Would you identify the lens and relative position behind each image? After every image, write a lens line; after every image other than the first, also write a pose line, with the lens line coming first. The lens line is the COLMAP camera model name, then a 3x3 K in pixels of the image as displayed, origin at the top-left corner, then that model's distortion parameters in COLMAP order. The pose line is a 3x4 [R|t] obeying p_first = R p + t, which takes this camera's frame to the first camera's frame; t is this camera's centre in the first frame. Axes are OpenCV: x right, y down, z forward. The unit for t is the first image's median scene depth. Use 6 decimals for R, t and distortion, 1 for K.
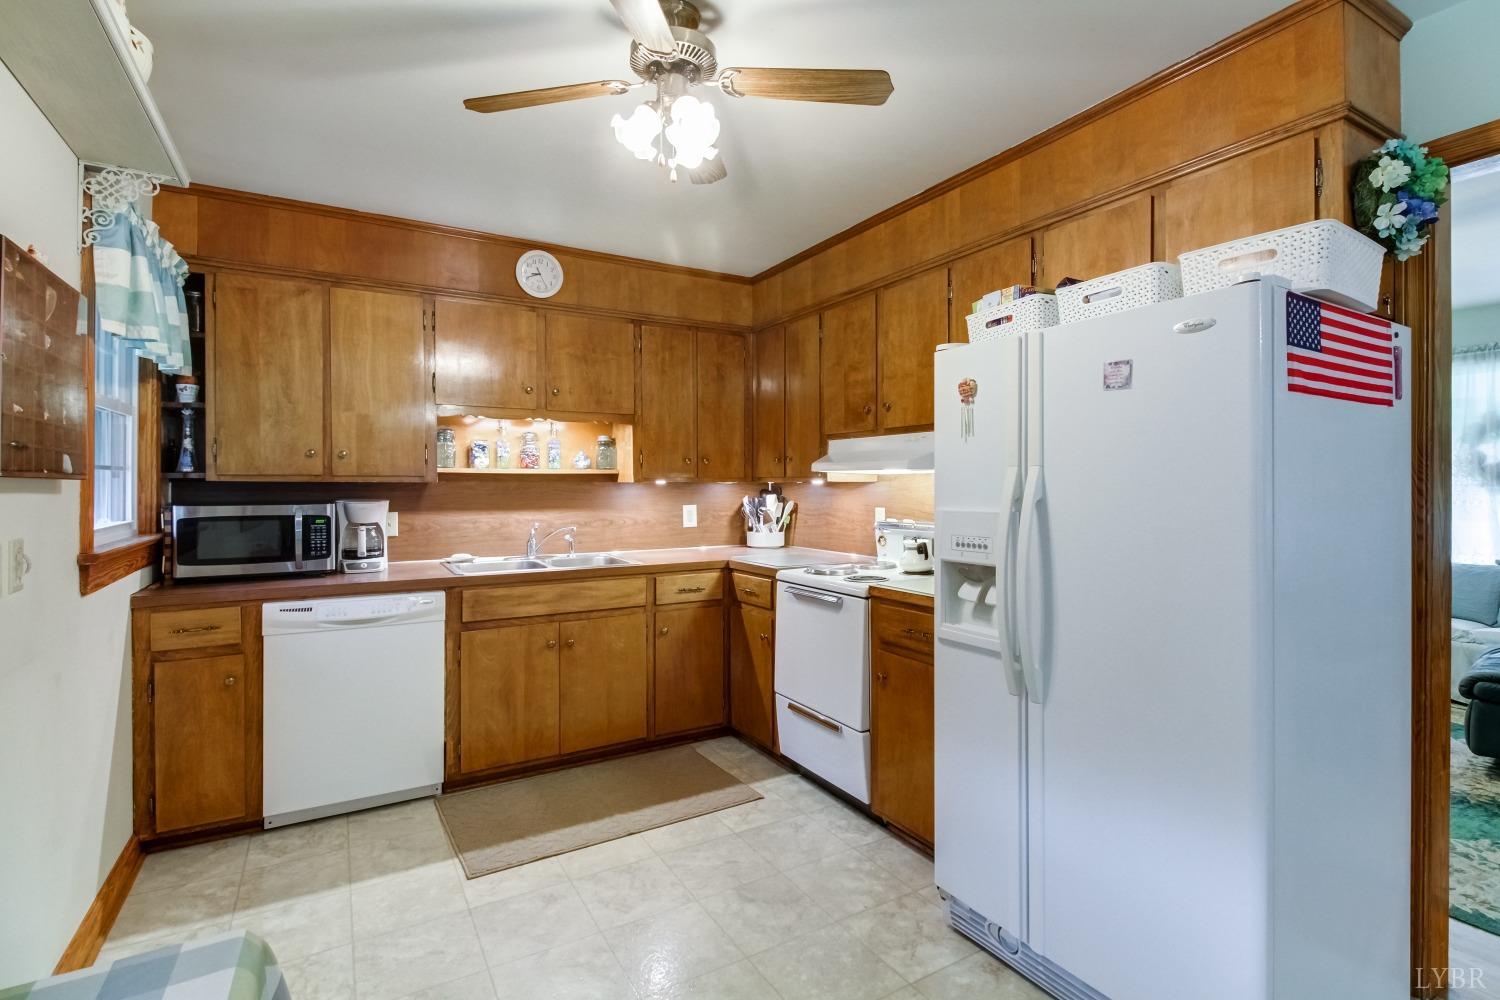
lens RADIAL K [[695.0, 0, 749.1], [0, 695.0, 482.6], [0, 0, 1]] dist [0.012902, -0.002041]
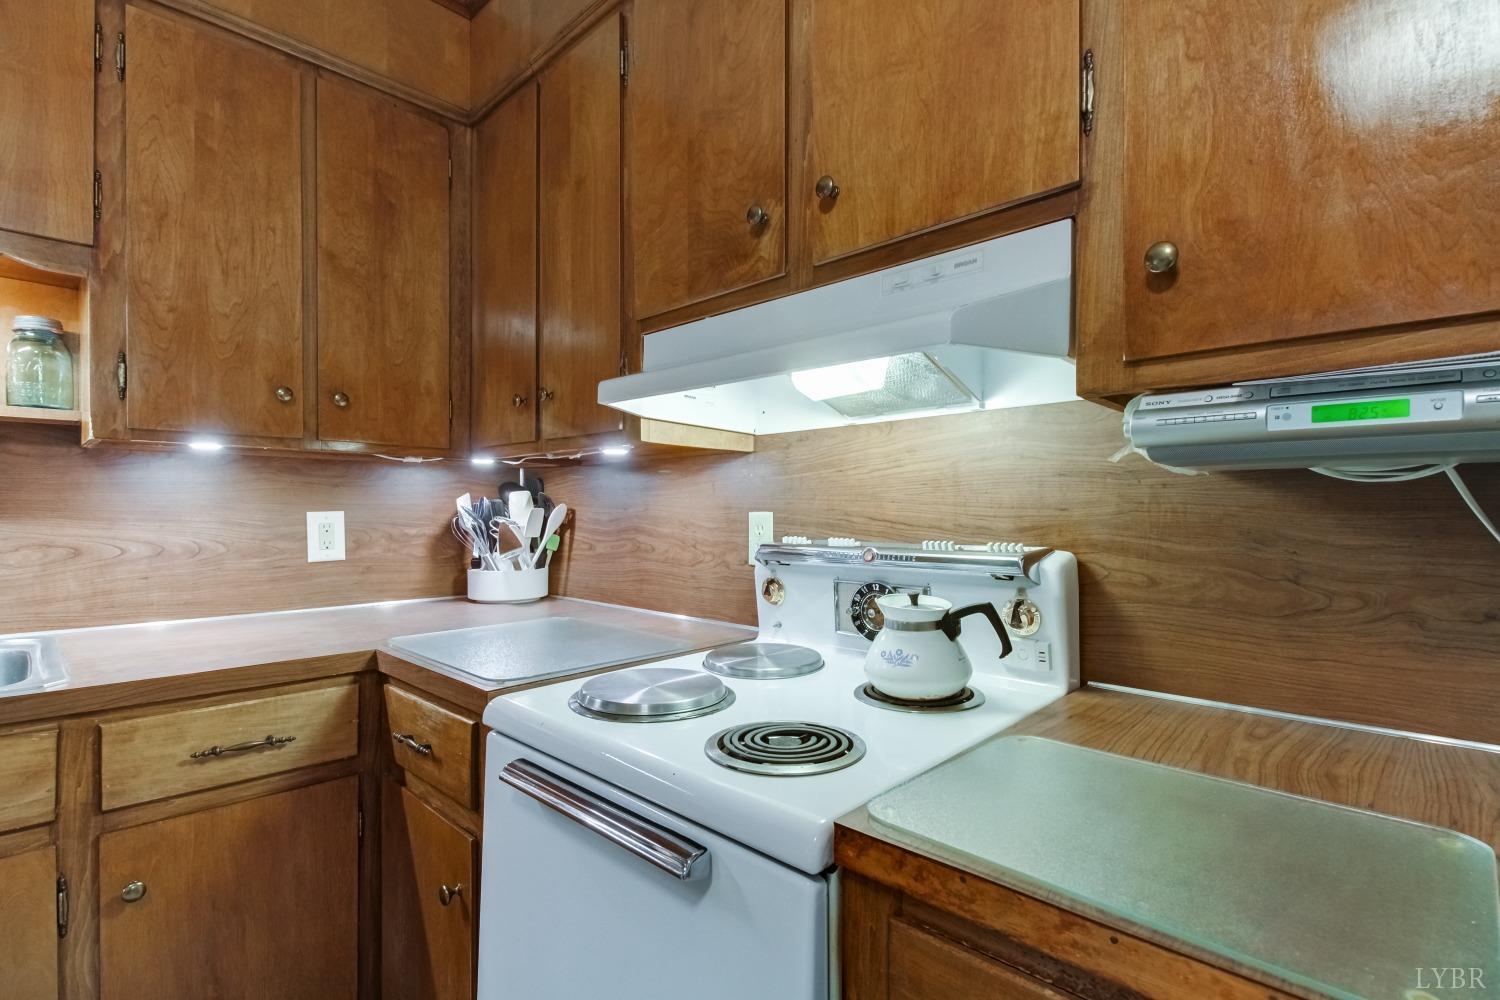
lens RADIAL K [[695.0, 0, 702.2], [0, 695.0, 506.2], [0, 0, 1]] dist [0.012902, -0.002041]
pose [[0.976157, 0.004368, 0.217022, 0.057869], [-0.003582, 0.999986, -0.004011, 0.033095], [-0.217037, 0.003138, 0.976158, 0.569703]]
